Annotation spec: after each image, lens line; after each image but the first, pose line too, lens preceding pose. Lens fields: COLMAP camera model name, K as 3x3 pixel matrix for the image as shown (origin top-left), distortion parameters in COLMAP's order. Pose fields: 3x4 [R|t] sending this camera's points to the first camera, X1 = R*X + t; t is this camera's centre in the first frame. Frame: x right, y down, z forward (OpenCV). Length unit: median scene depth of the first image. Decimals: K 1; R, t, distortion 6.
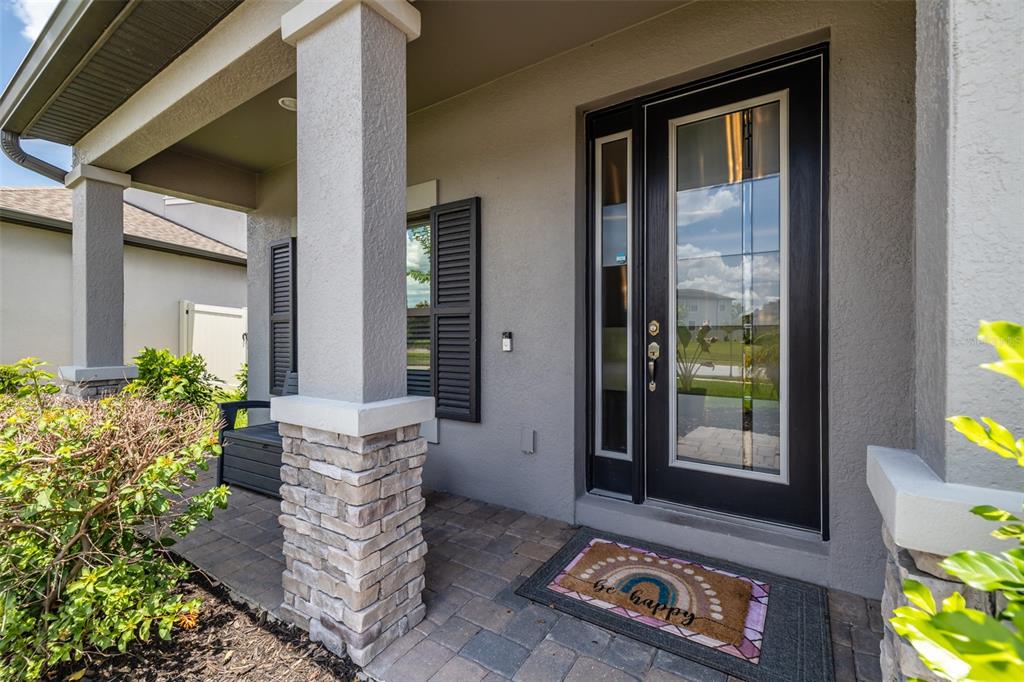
lens RADIAL K [[438.8, 0, 499.4], [0, 438.8, 355.3], [0, 0, 1]] dist [0.000902, 0.000410]
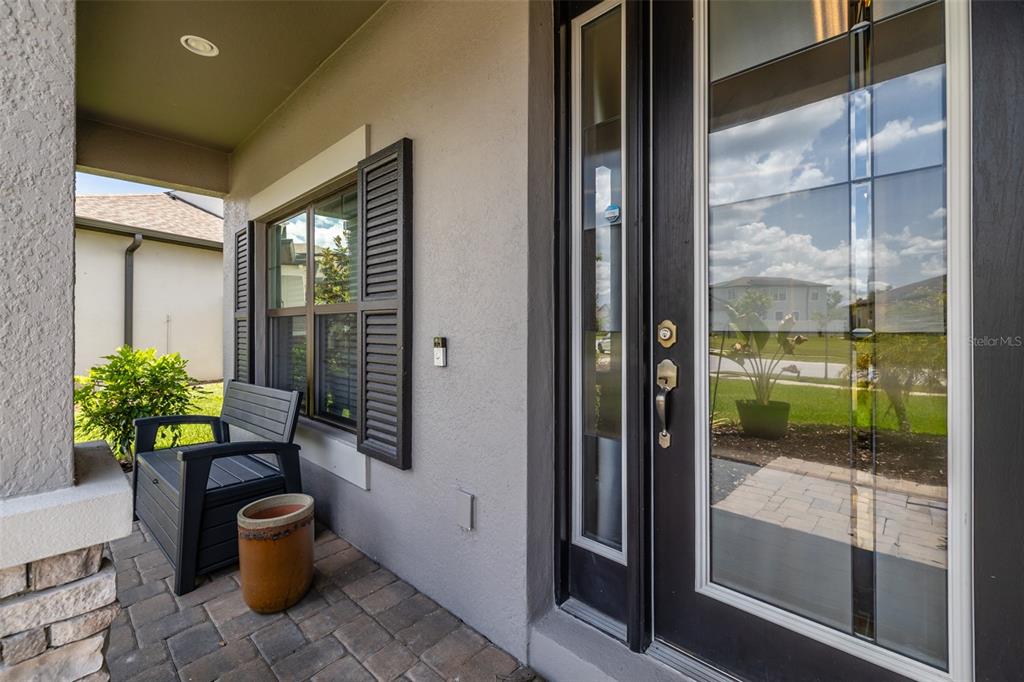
lens RADIAL K [[429.0, 0, 490.8], [0, 429.0, 339.8], [0, 0, 1]] dist [0.001276, 0.000405]
pose [[0.984325, 0.003726, -0.176327, 0.210170], [-0.006549, 0.999860, -0.015427, -0.040999], [0.176245, 0.016340, 0.984211, 0.393896]]
